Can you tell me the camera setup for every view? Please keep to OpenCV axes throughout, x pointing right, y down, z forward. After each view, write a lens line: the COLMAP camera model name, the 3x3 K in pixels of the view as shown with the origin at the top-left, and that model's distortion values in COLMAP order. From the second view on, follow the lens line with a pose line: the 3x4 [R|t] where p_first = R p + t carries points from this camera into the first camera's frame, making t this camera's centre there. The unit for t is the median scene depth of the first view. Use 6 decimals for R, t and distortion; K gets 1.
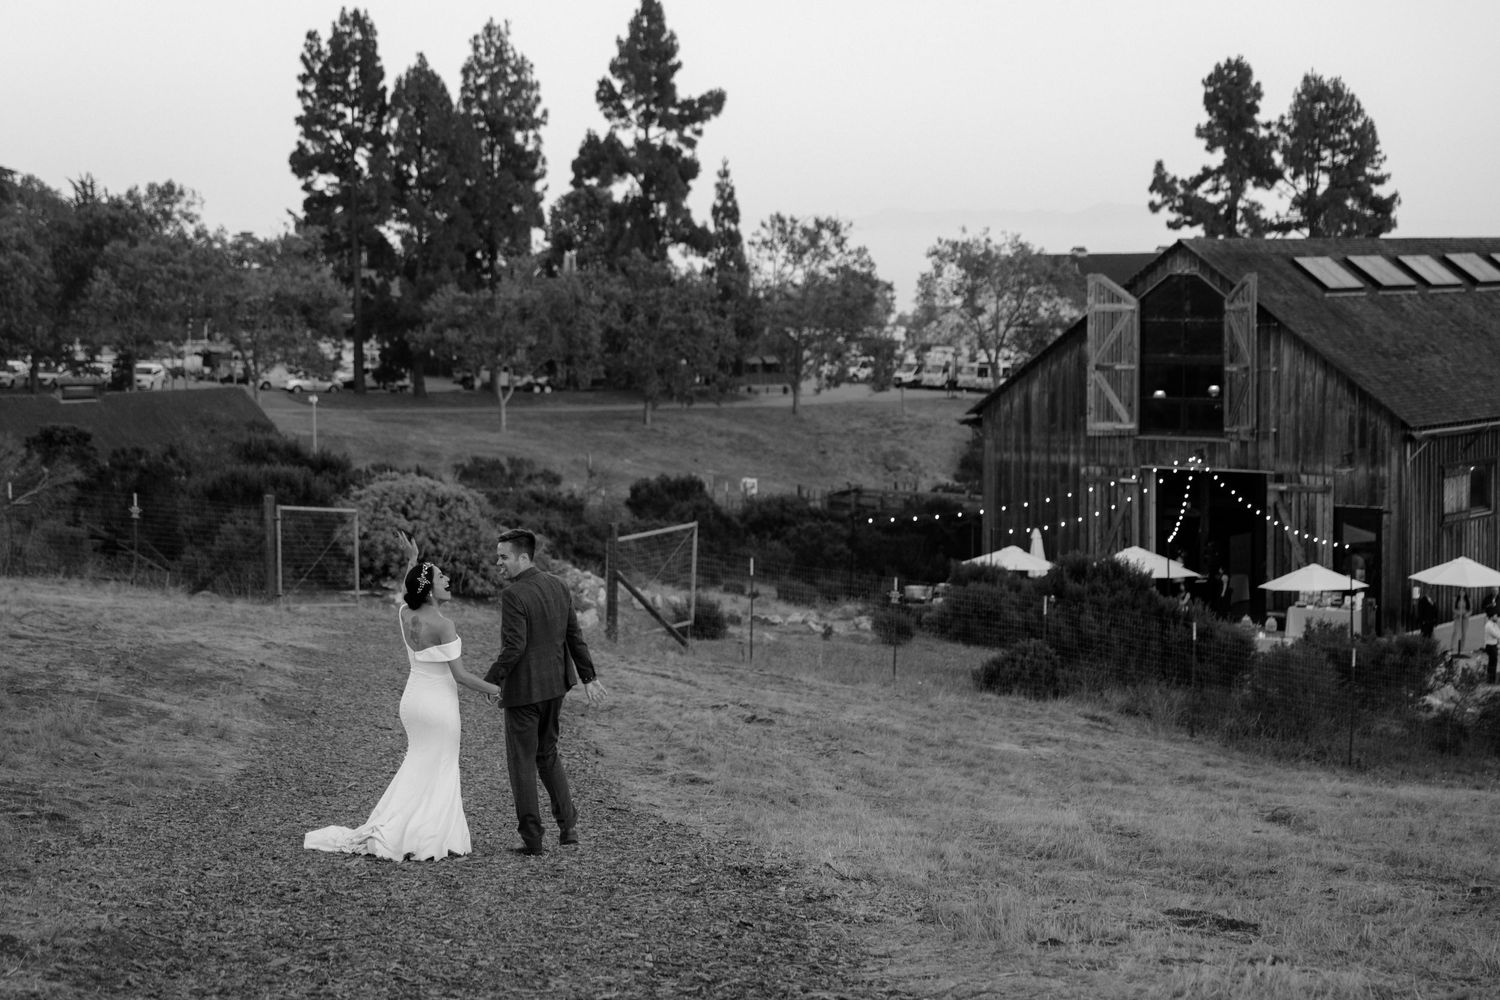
lens RADIAL K [[3265.5, 0, 745.4], [0, 3265.5, 503.4], [0, 0, 1]] dist [0.006473, 0.000000]
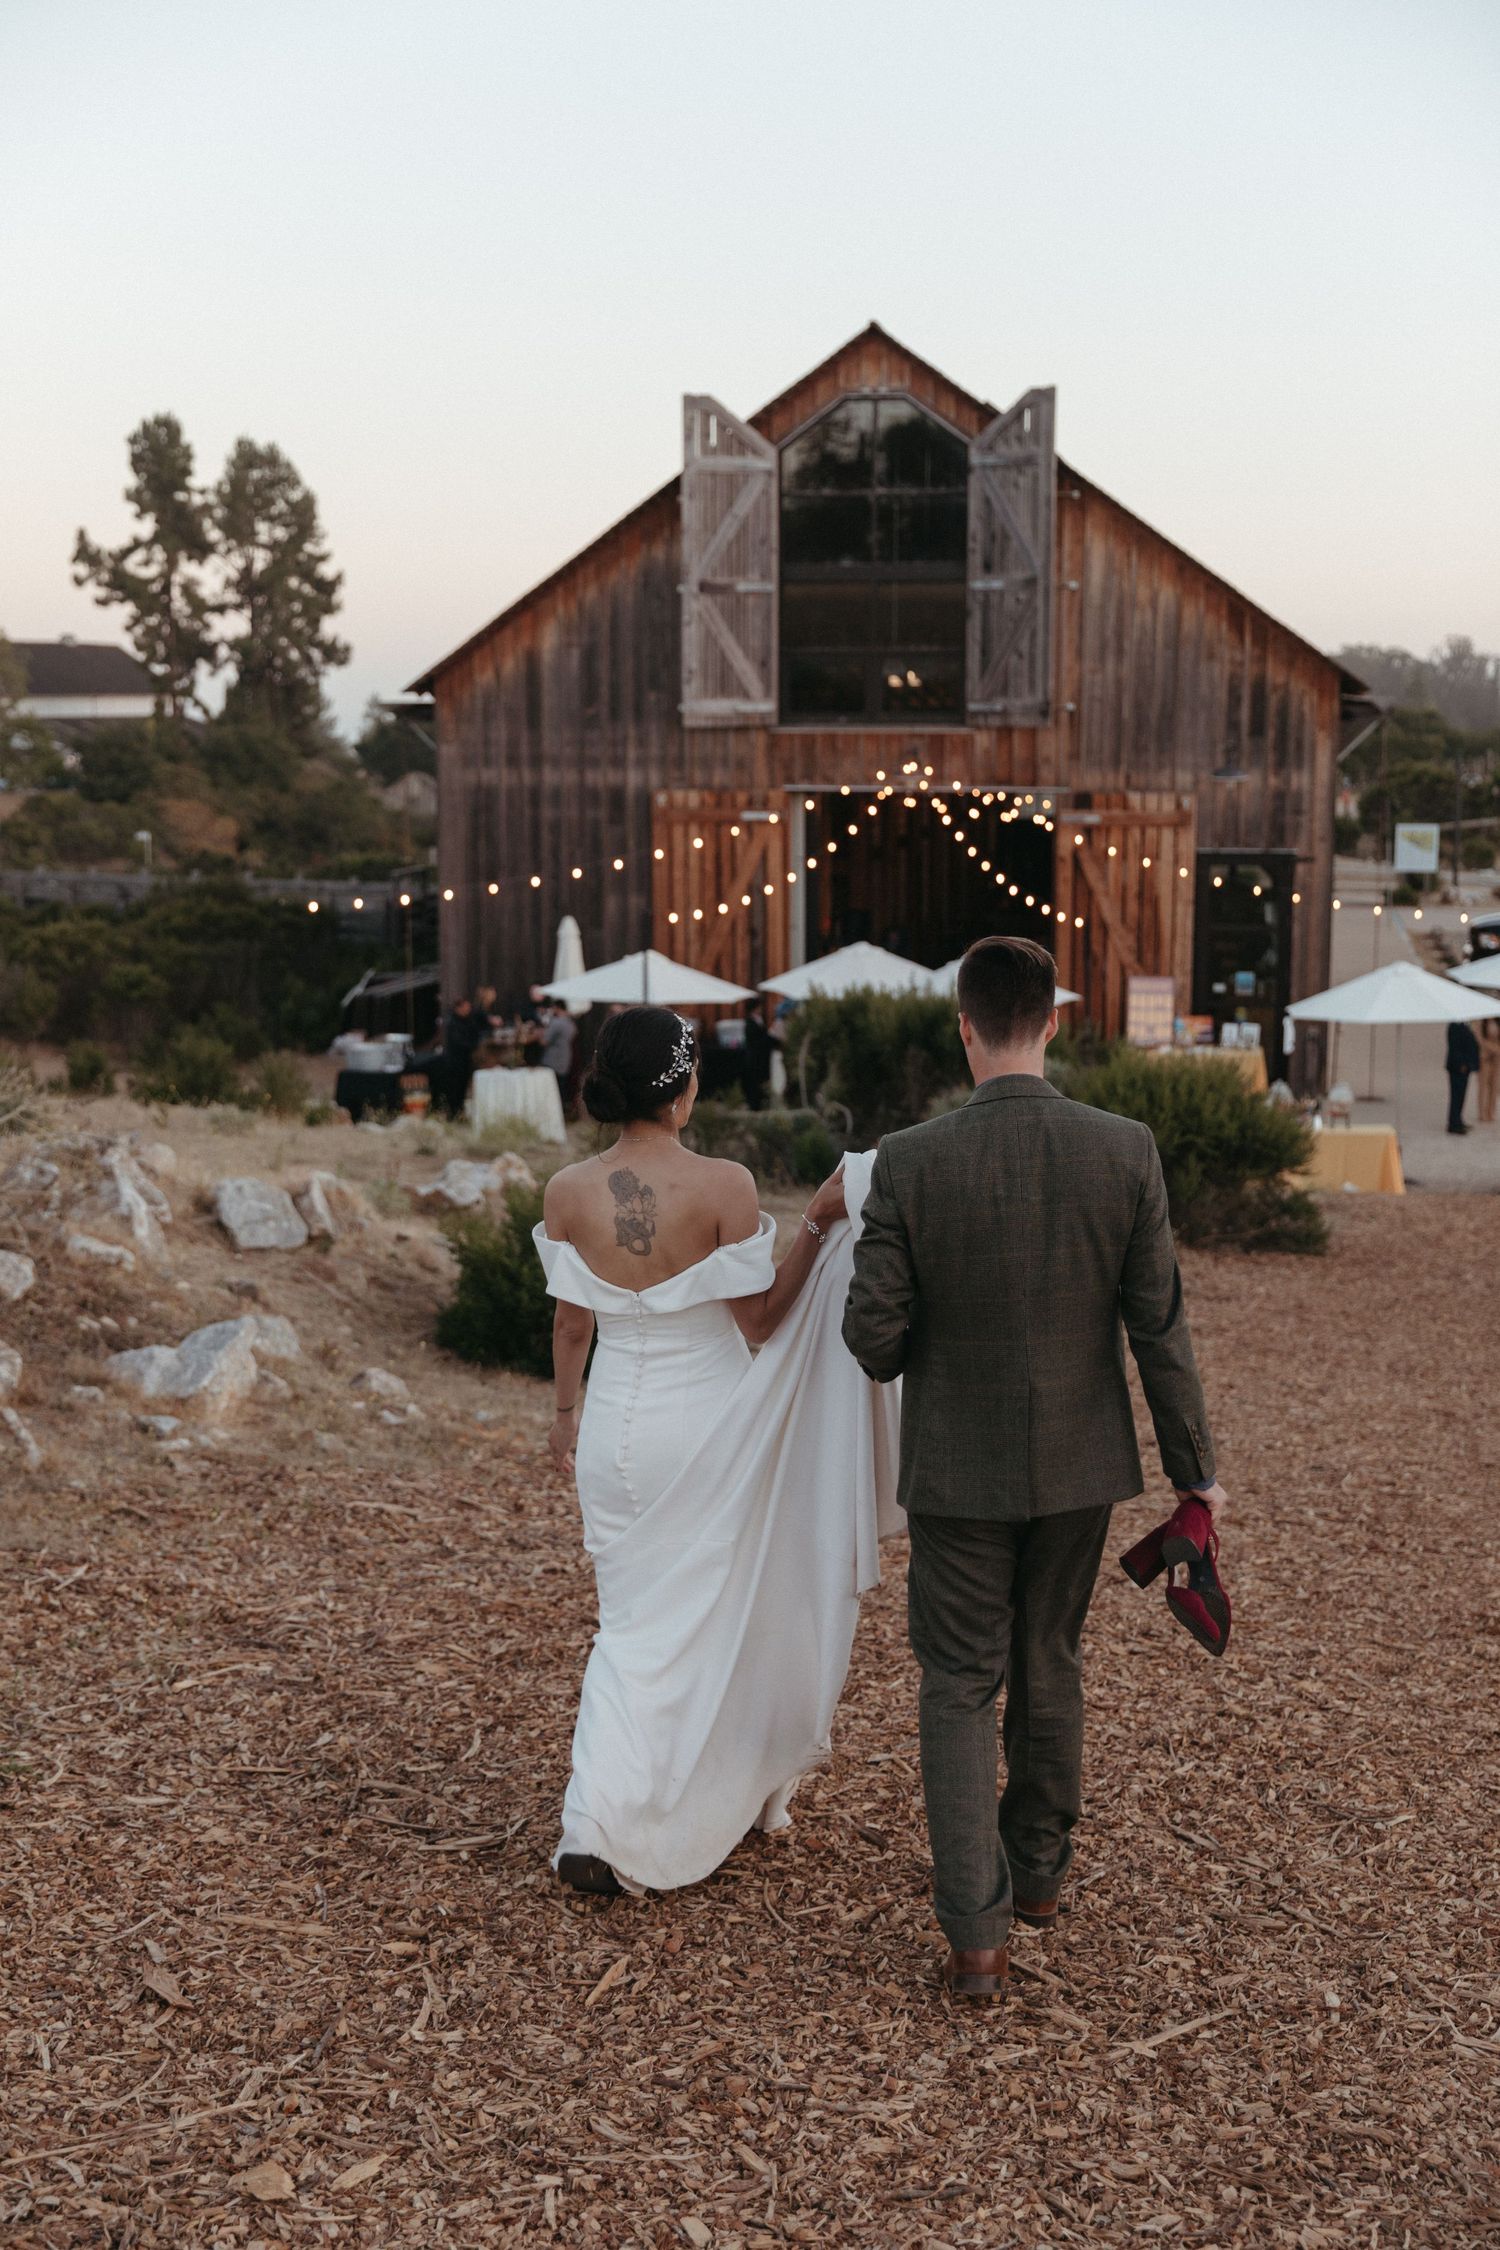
lens RADIAL K [[2617.1, 0, 751.4], [0, 2617.1, 1120.9], [0, 0, 1]] dist [-0.013646, 0.000000]
pose [[0.899362, -0.065149, 0.432323, -0.073976], [0.032518, 0.996064, 0.082455, 0.007851], [-0.435993, -0.060099, 0.897941, 0.746015]]
